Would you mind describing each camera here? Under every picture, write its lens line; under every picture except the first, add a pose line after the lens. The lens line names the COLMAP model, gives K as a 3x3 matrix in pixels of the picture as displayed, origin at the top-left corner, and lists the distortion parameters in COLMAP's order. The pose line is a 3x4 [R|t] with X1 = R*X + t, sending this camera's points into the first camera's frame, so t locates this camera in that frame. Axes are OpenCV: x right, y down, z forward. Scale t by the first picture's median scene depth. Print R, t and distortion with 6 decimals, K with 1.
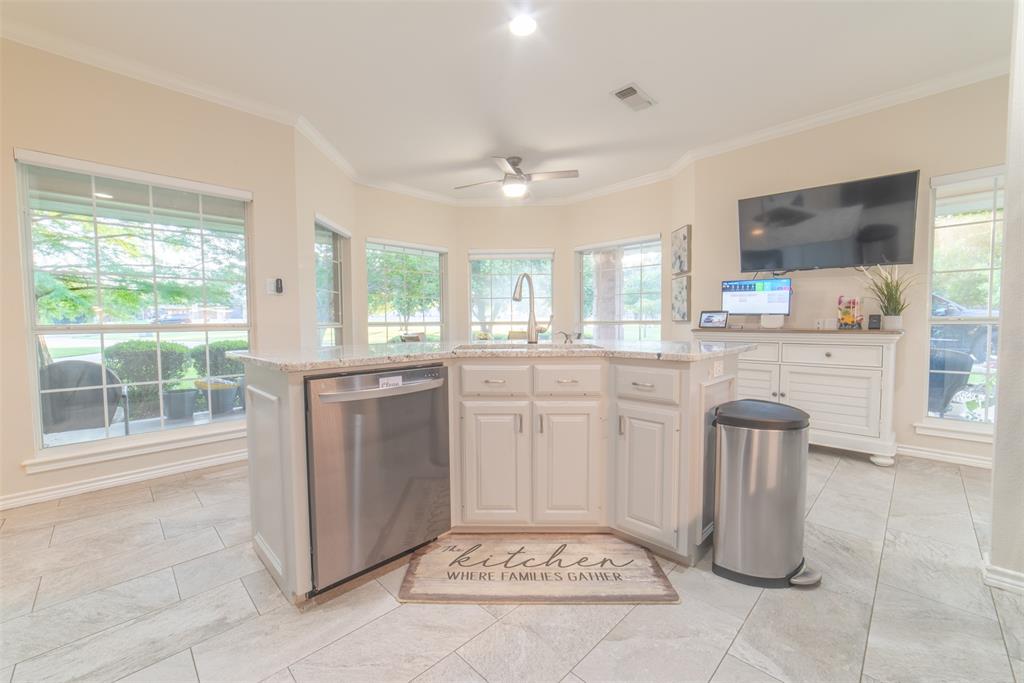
lens RADIAL K [[405.8, 0, 512.0], [0, 405.8, 341.5], [0, 0, 1]] dist [0.000094, 0.000131]
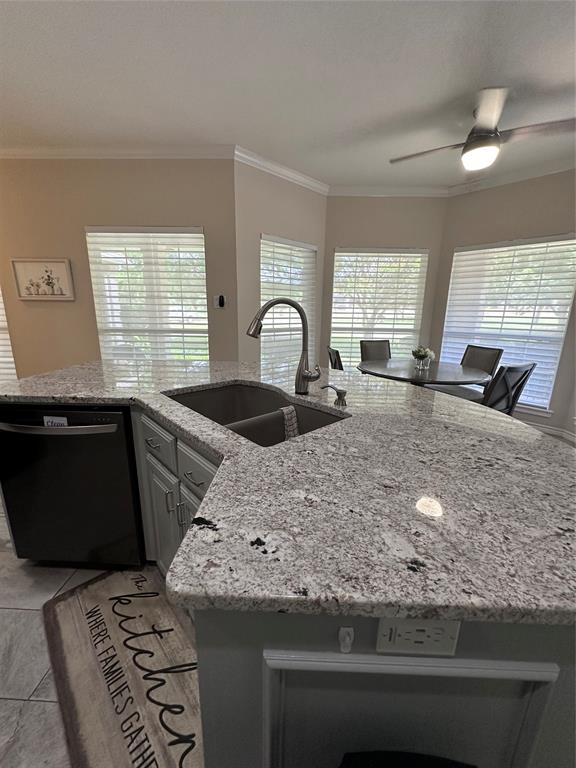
lens RADIAL K [[306.4, 0, 288.0], [0, 306.4, 384.0], [0, 0, 1]] dist [0.000471, -0.005231]
pose [[0.688615, 0.181616, -0.702015, 0.609540], [-0.044850, 0.976941, 0.208746, -0.174434], [0.723739, -0.112260, 0.680881, 0.848223]]
